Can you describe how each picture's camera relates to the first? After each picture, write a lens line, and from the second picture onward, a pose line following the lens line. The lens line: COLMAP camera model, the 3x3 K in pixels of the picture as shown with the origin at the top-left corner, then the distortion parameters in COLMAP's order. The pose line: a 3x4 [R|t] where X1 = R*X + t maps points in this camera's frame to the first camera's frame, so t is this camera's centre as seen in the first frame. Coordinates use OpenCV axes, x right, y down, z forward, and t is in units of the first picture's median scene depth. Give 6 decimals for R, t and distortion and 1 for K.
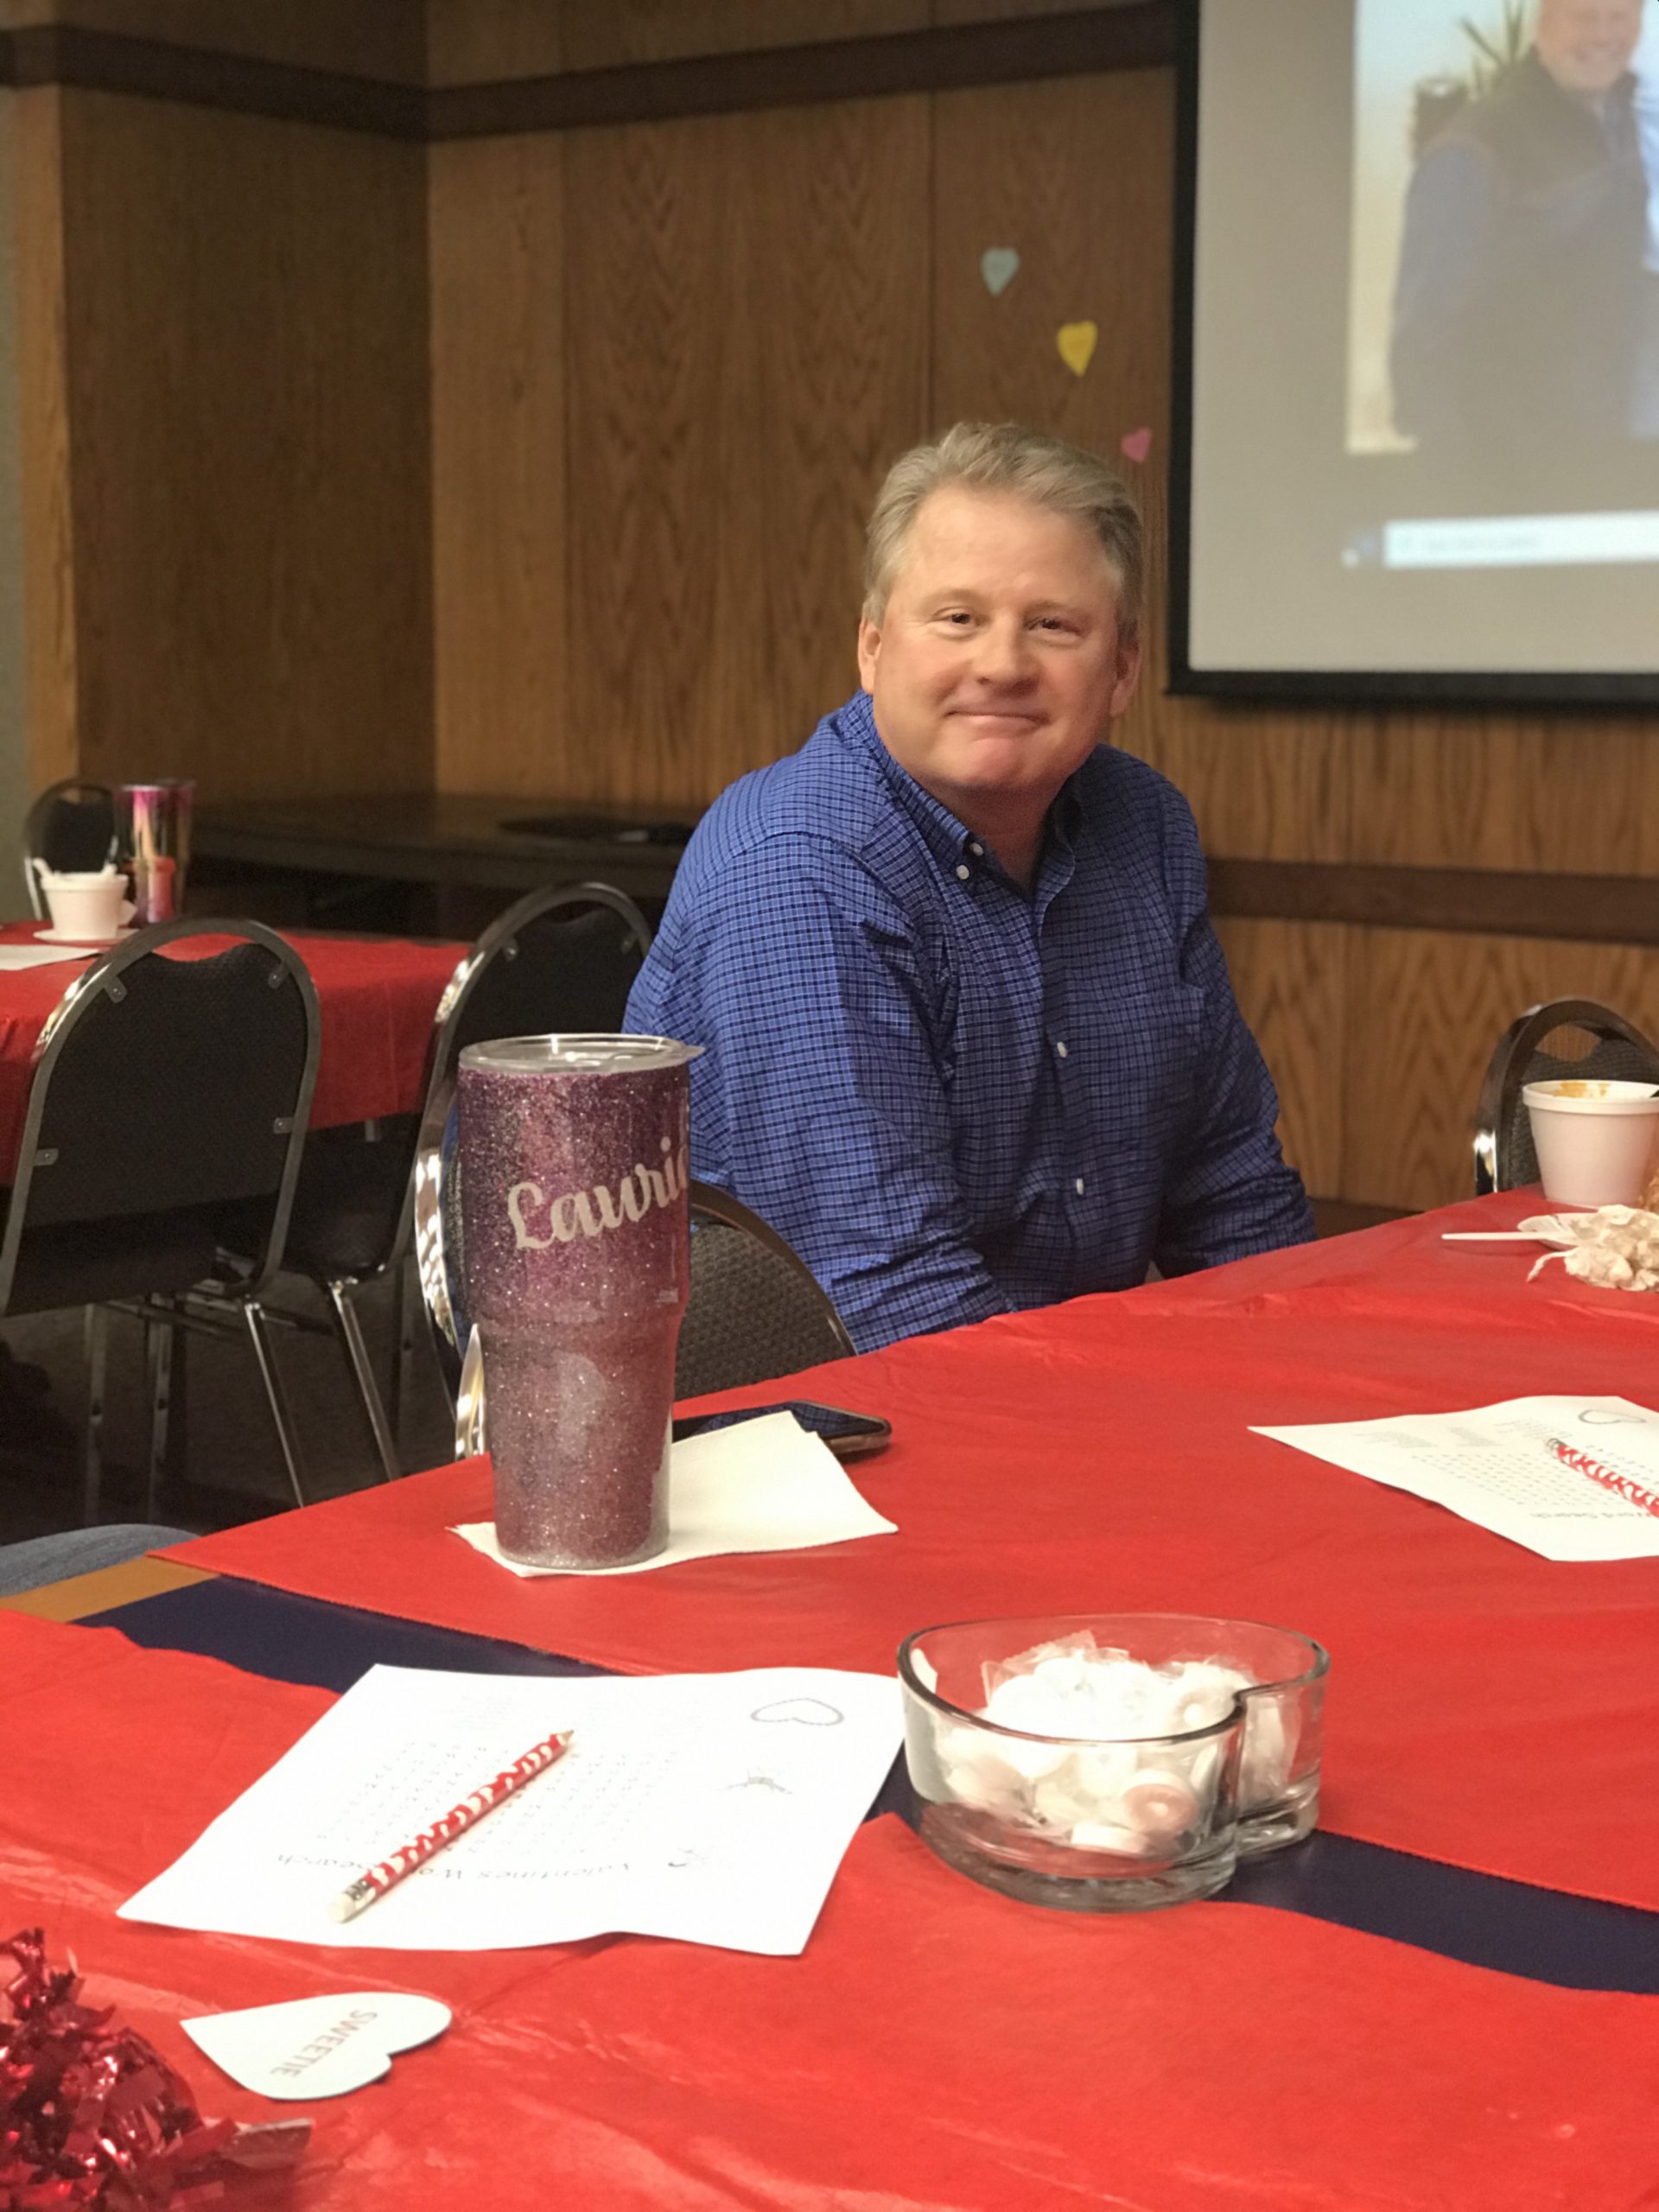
lens RADIAL K [[3923.6, 0, 829.5], [0, 3923.6, 1106.0], [0, 0, 1]] dist [-0.044239, 2.945646]
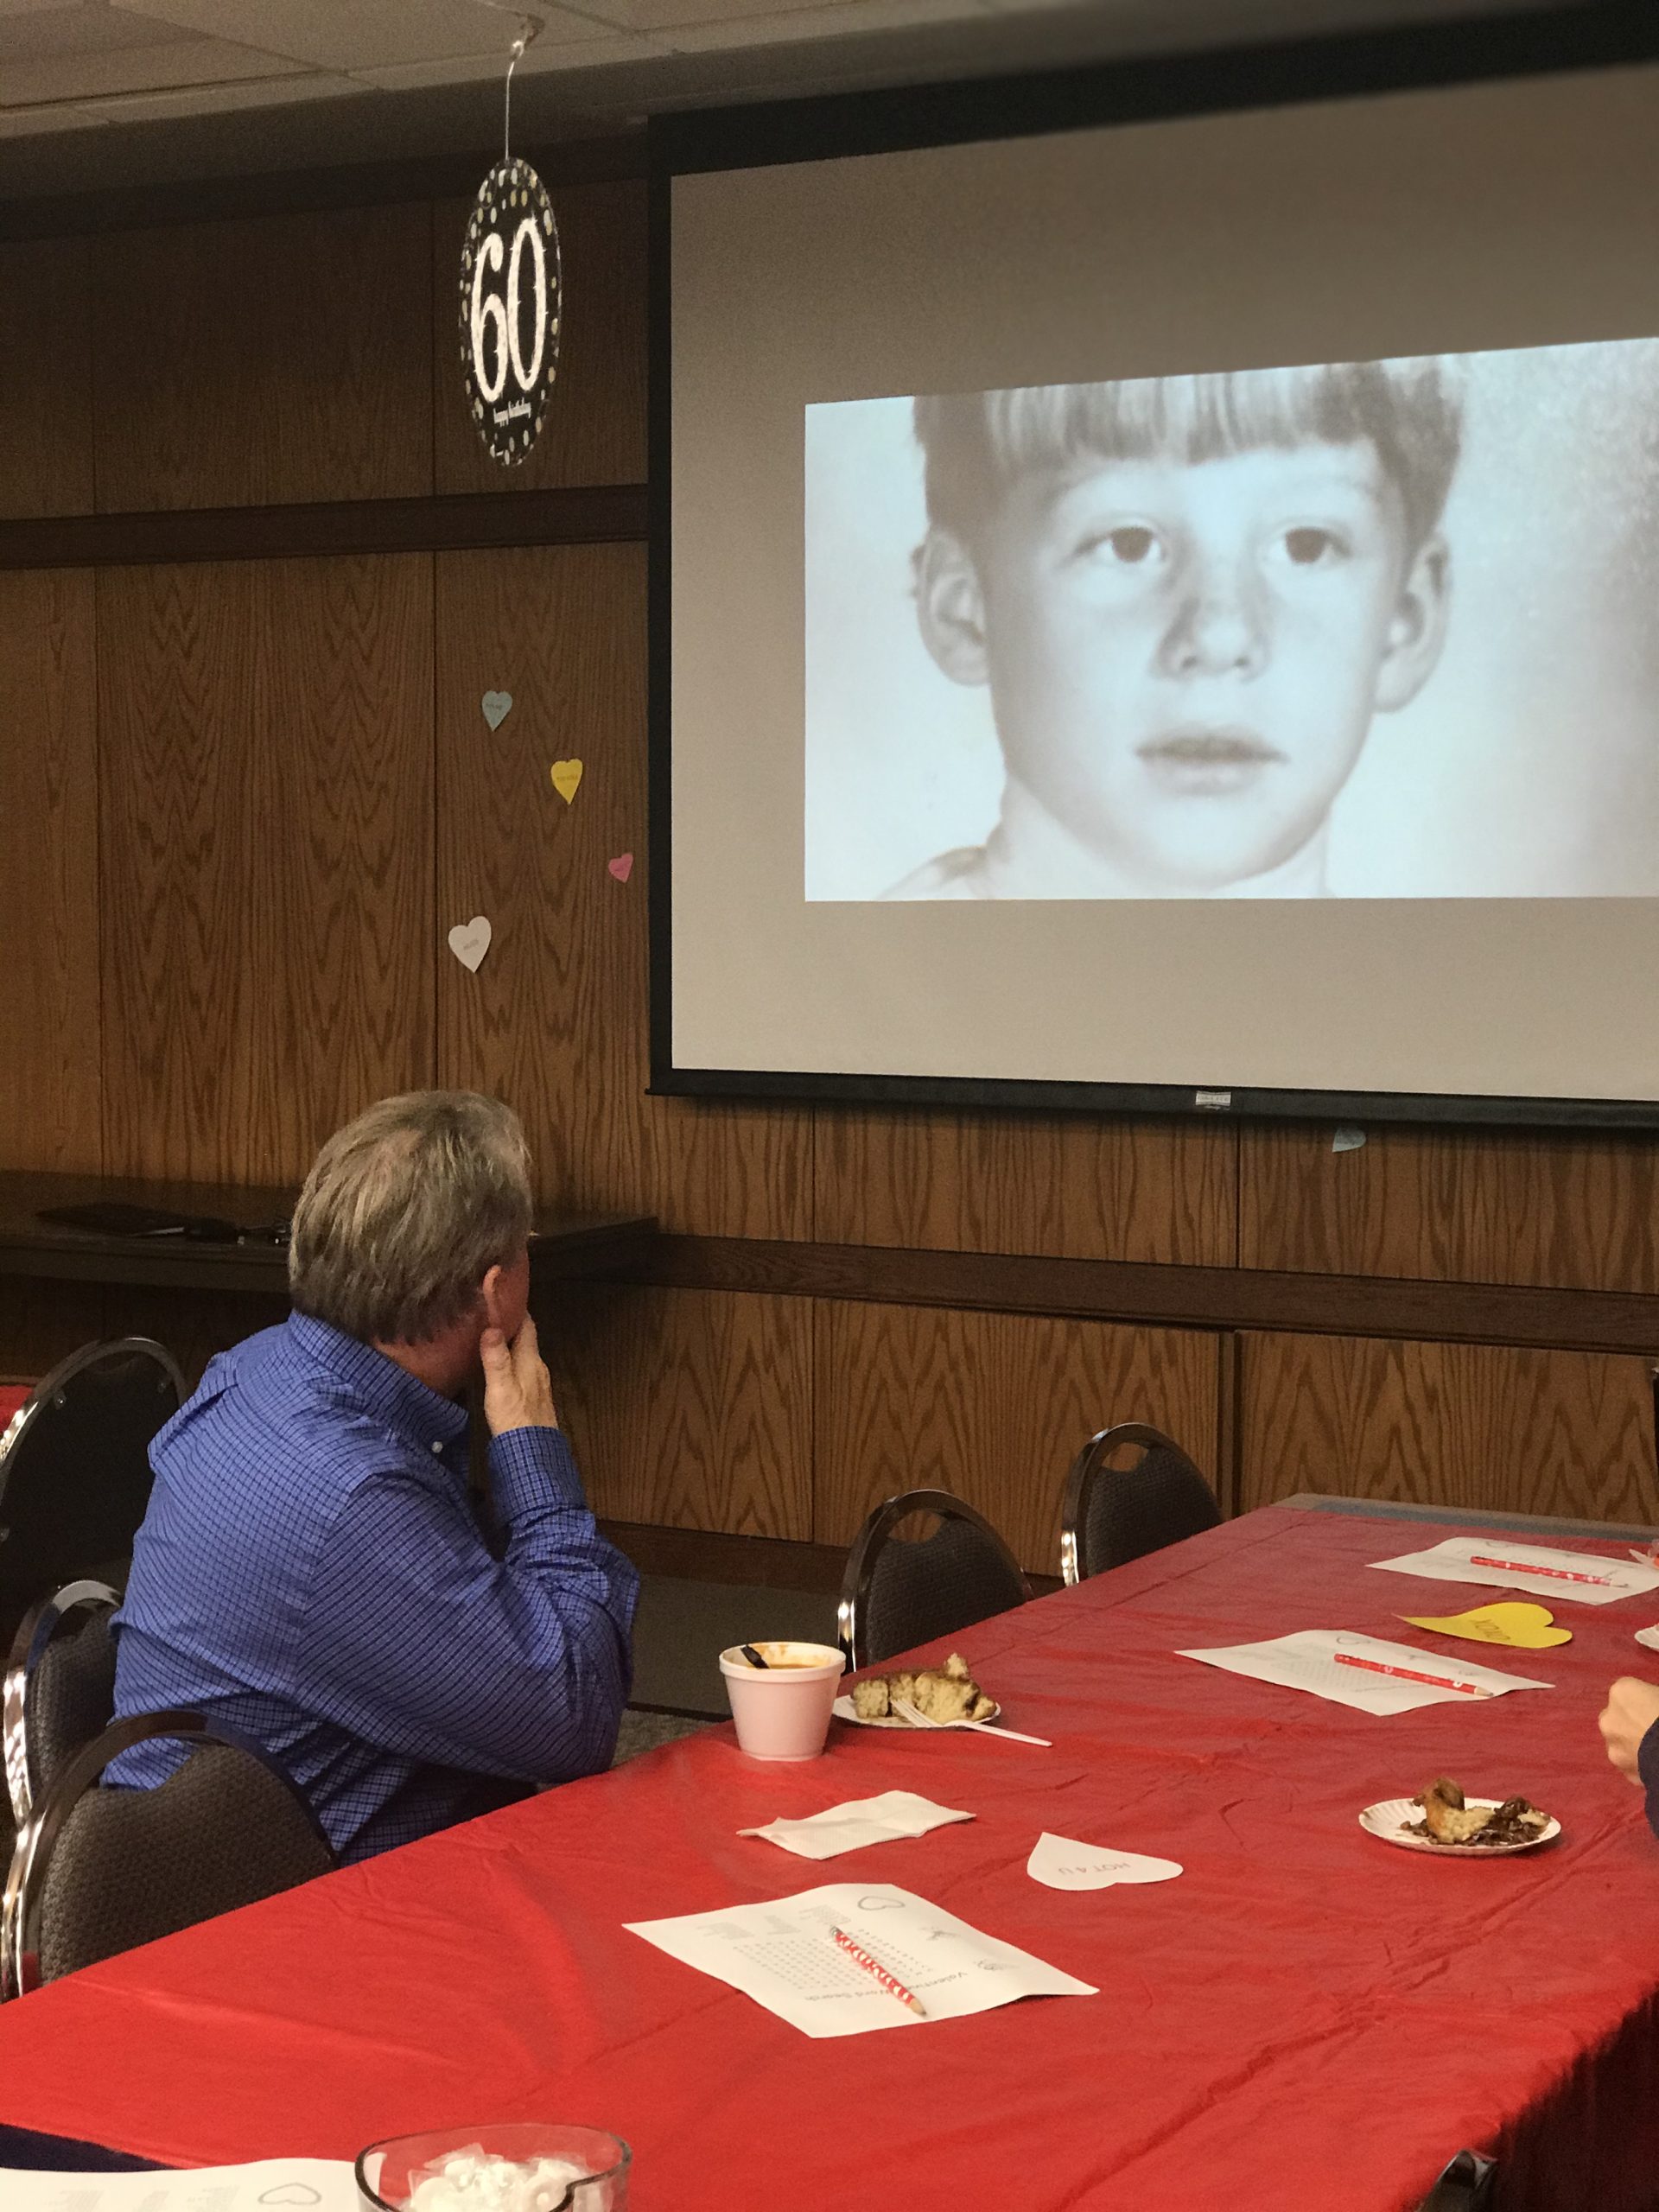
lens RADIAL K [[3923.6, 0, 829.5], [0, 3923.6, 1106.0], [0, 0, 1]] dist [-0.044239, 2.945646]
pose [[0.992755, -0.006540, 0.119976, 0.002689], [0.013982, 0.998022, -0.061289, -0.031070], [-0.119338, 0.062522, 0.990883, -0.108546]]
